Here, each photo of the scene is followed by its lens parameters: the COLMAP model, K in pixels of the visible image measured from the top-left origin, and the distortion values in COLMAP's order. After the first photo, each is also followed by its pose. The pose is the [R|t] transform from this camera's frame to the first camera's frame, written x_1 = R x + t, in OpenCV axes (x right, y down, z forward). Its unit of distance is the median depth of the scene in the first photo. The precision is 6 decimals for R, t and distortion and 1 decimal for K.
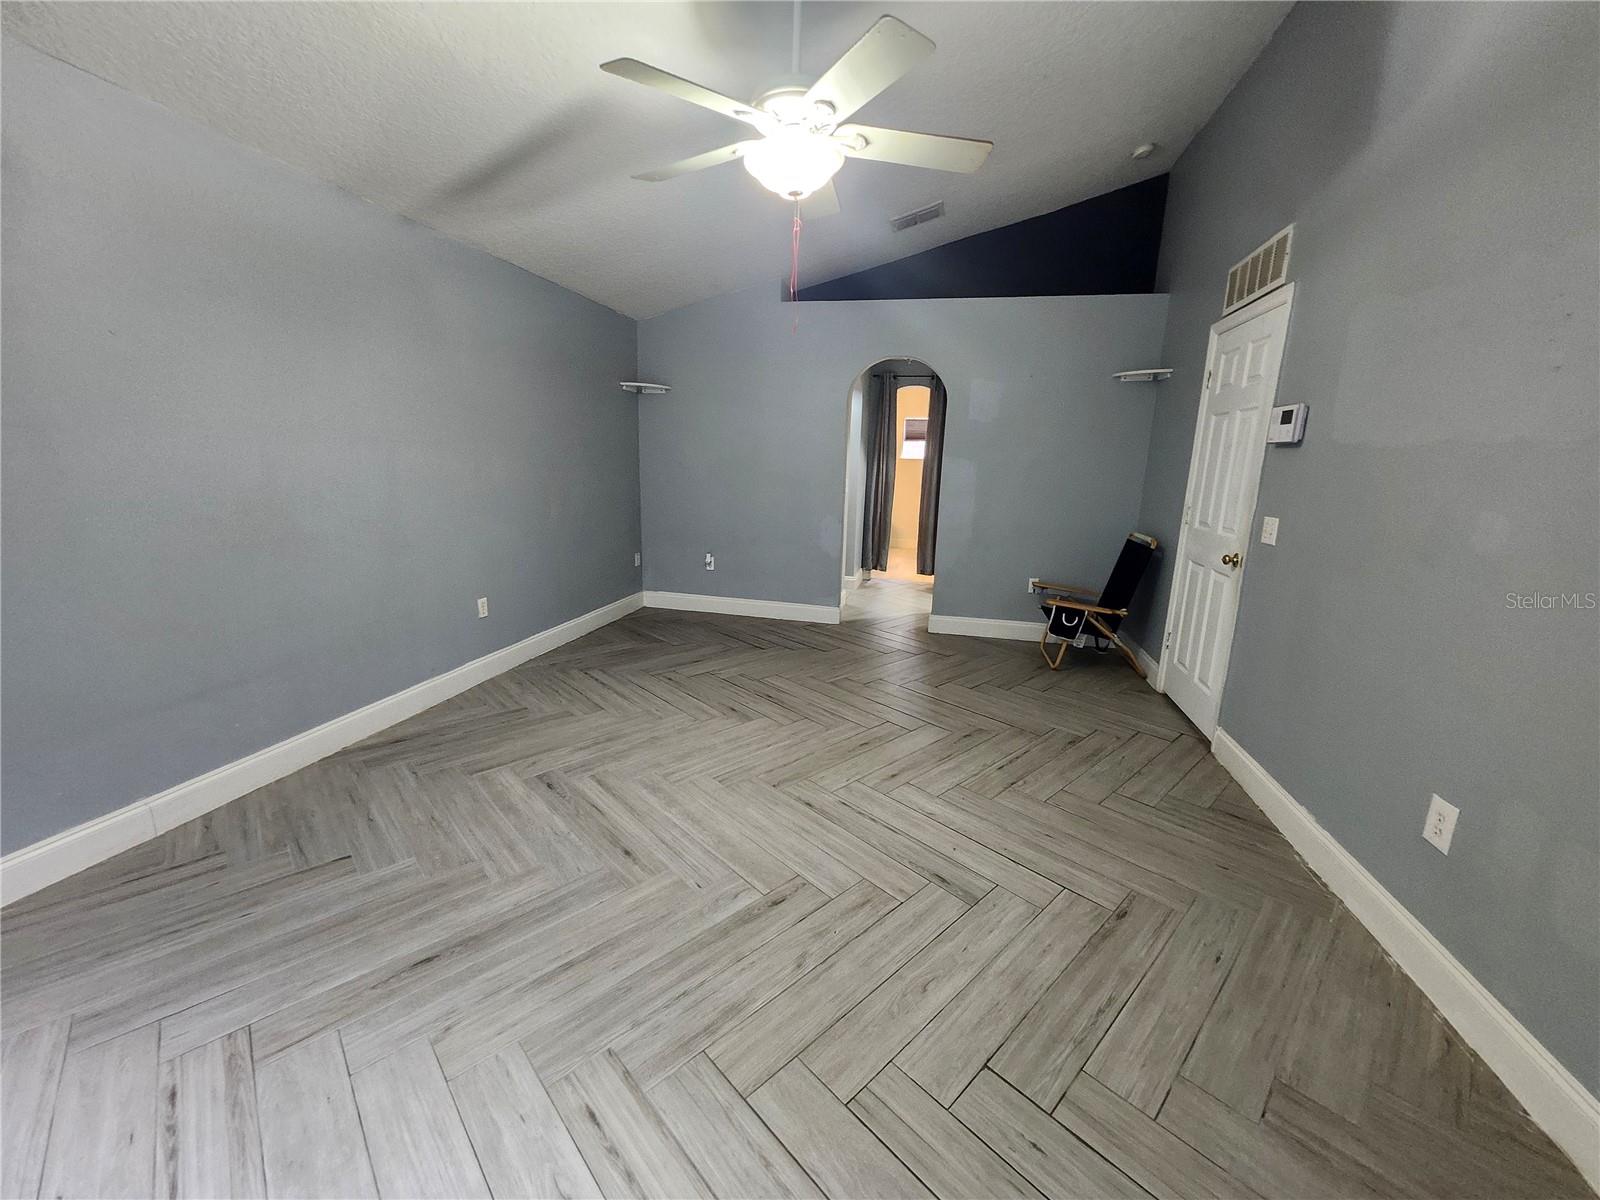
lens RADIAL K [[642.1, 0, 800.6], [0, 642.1, 594.3], [0, 0, 1]] dist [0.000619, -0.000019]
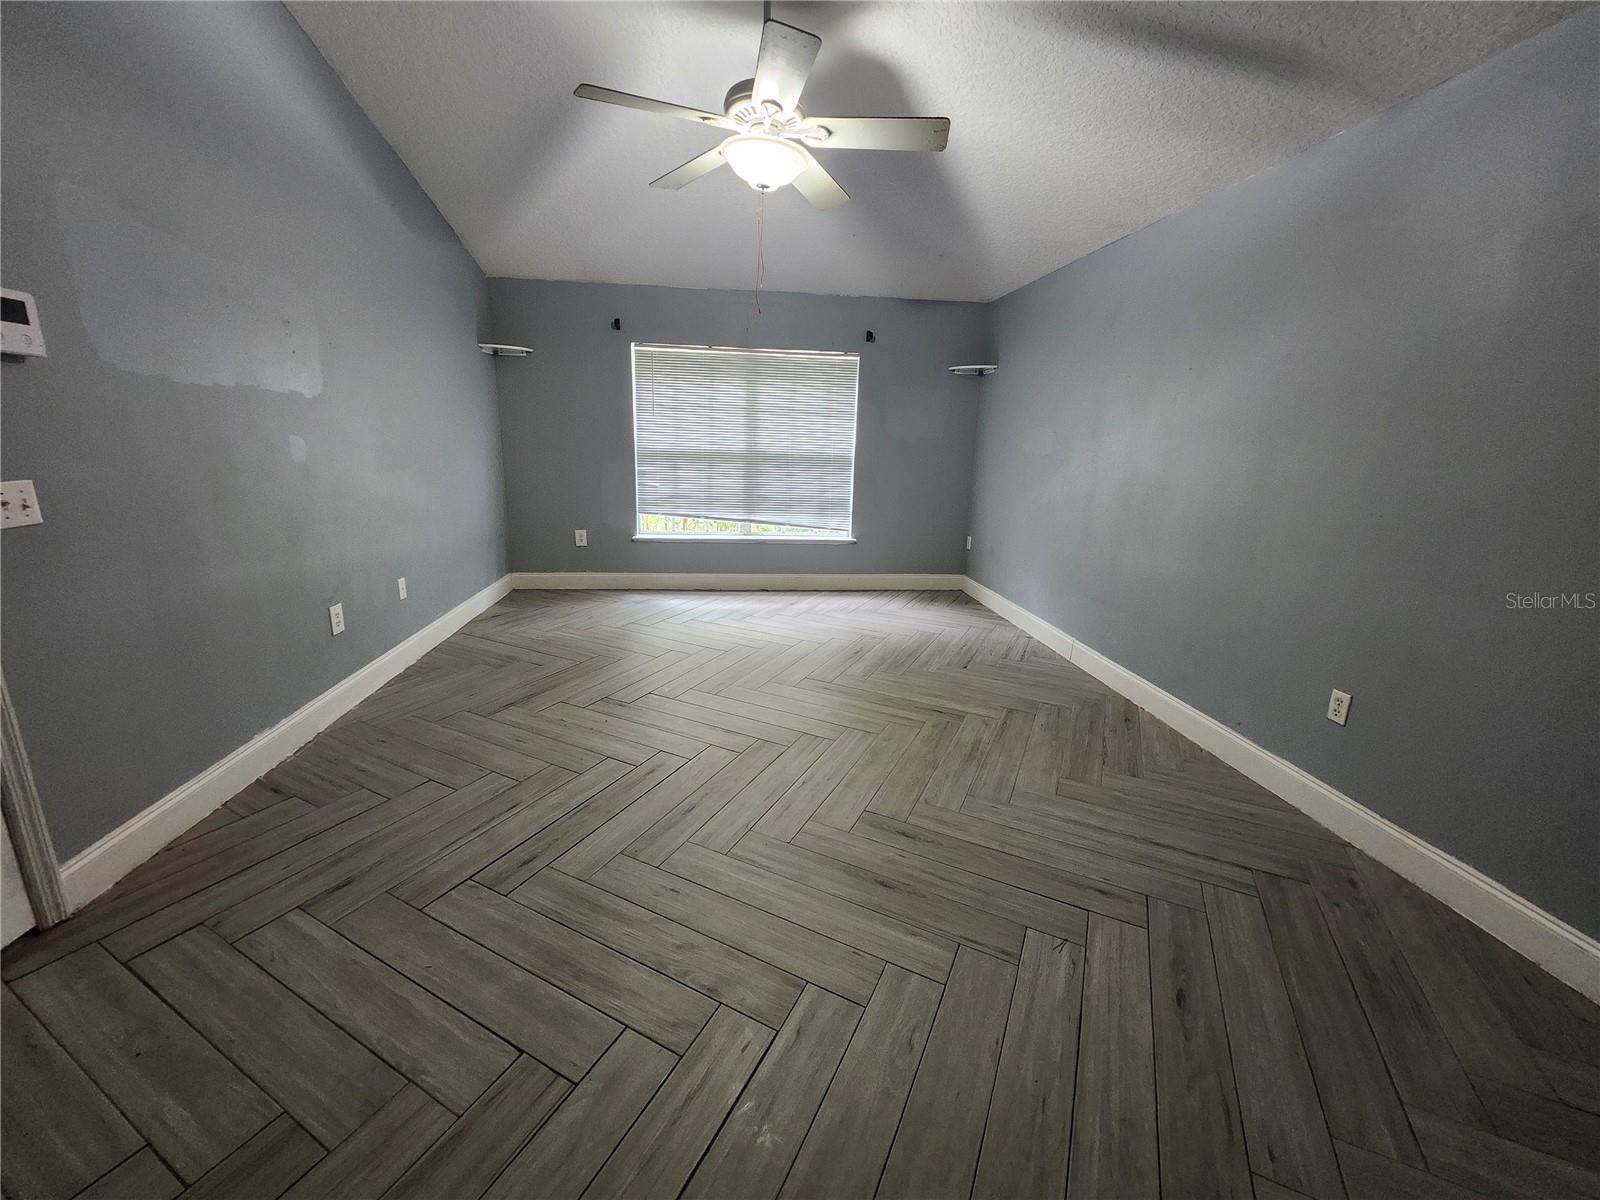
lens RADIAL K [[642.1, 0, 800.6], [0, 642.1, 594.3], [0, 0, 1]] dist [0.000619, -0.000019]
pose [[-0.940043, 0.029033, -0.339819, 0.239208], [-0.122830, 0.900690, 0.416738, -0.339675], [0.318171, 0.433491, -0.843121, 1.659546]]
